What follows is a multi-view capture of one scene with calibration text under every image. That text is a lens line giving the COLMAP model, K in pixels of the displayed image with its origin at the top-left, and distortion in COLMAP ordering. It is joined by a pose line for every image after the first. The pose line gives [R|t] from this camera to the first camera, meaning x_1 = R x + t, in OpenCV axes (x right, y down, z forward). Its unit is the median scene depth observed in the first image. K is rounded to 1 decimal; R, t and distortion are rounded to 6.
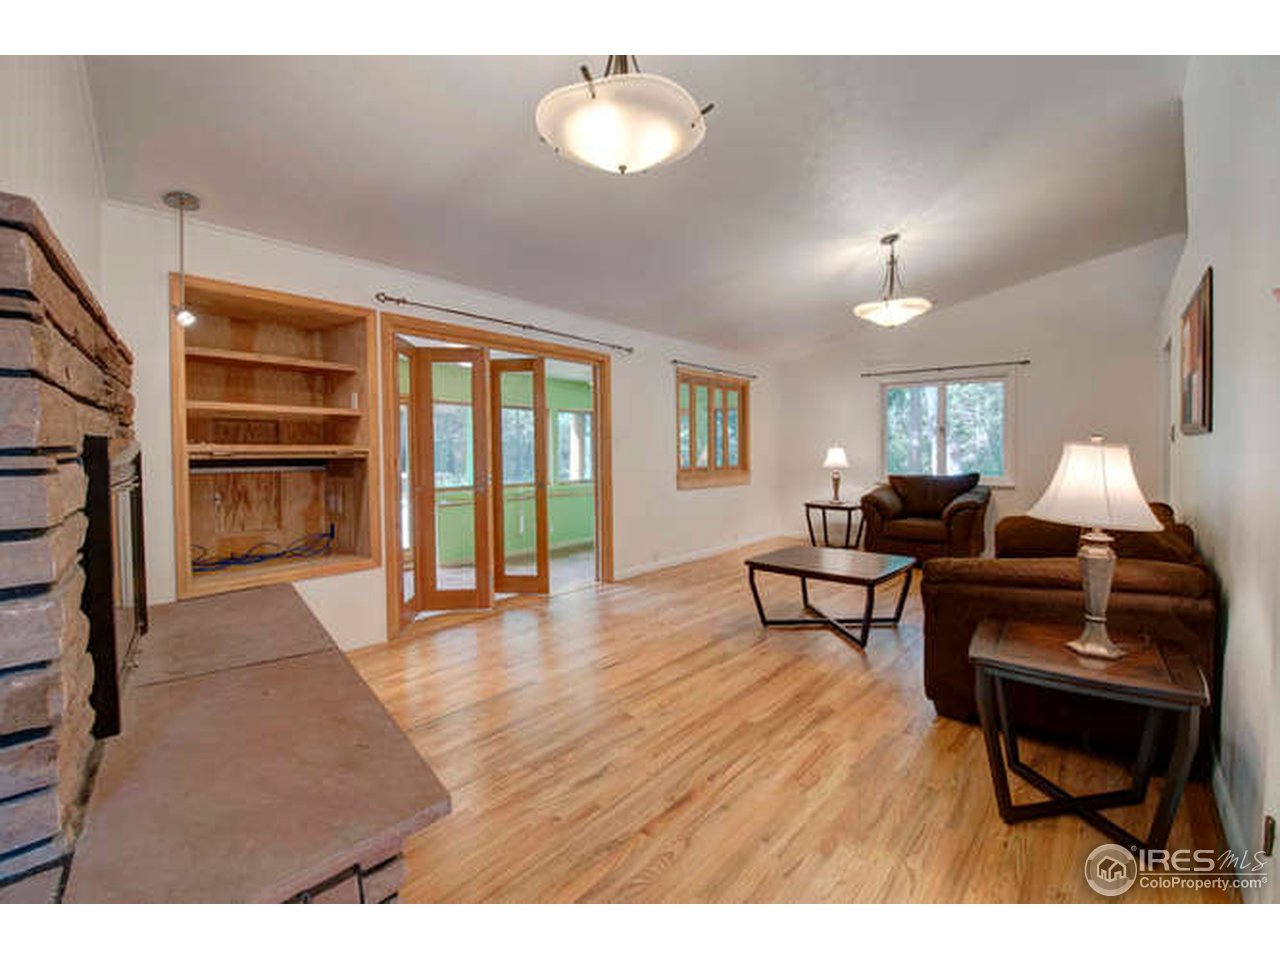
lens RADIAL K [[624.8, 0, 679.1], [0, 624.8, 467.3], [0, 0, 1]] dist [-0.000928, -0.000128]
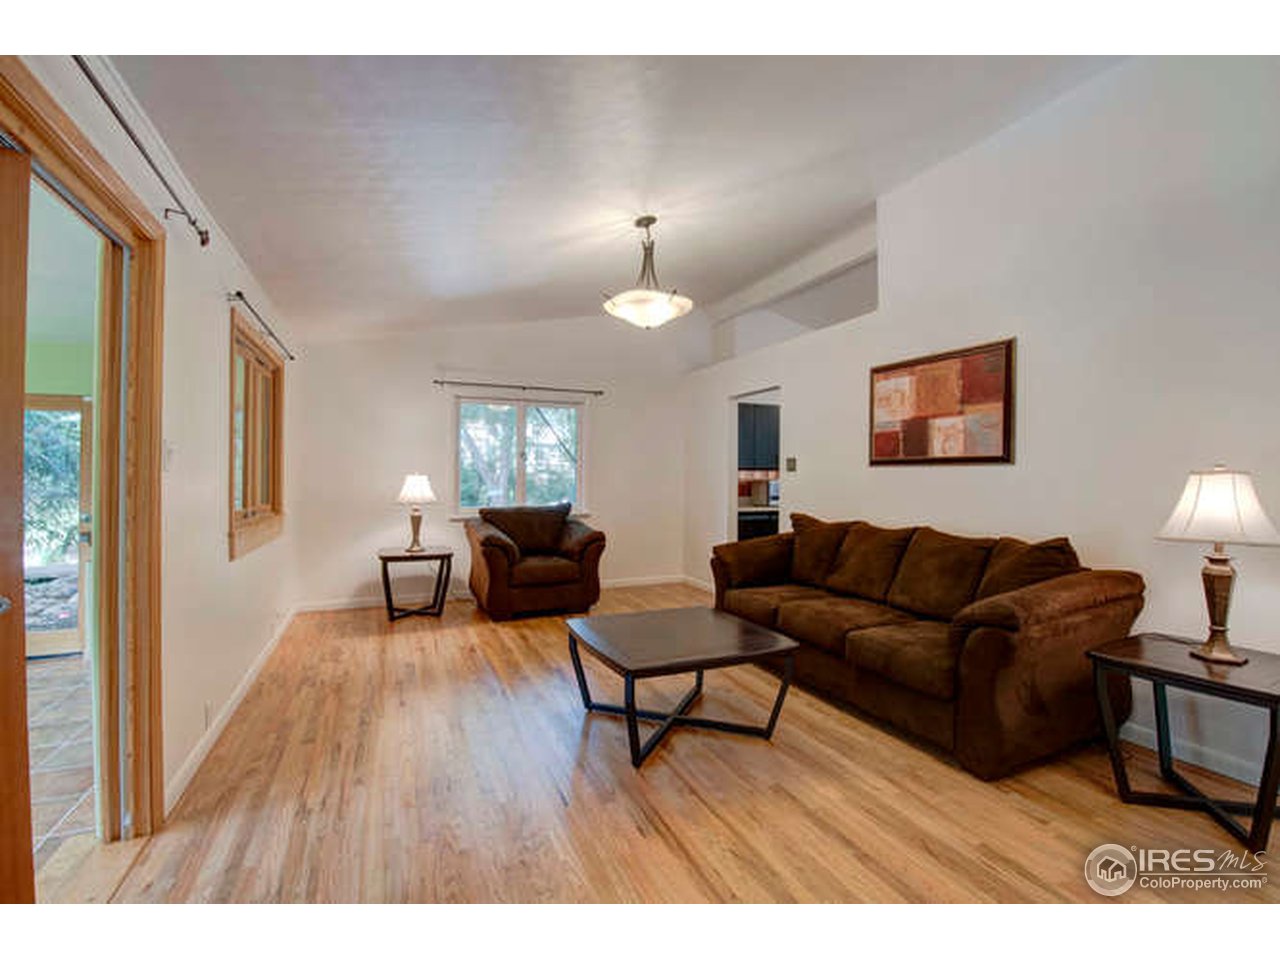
lens RADIAL K [[567.7, 0, 690.3], [0, 567.7, 476.5], [0, 0, 1]] dist [-0.001401, -0.000219]
pose [[0.445639, 0.002078, 0.895210, -0.301993], [0.022232, 0.999663, -0.013387, -0.019935], [-0.894937, 0.025868, 0.445443, 0.621138]]
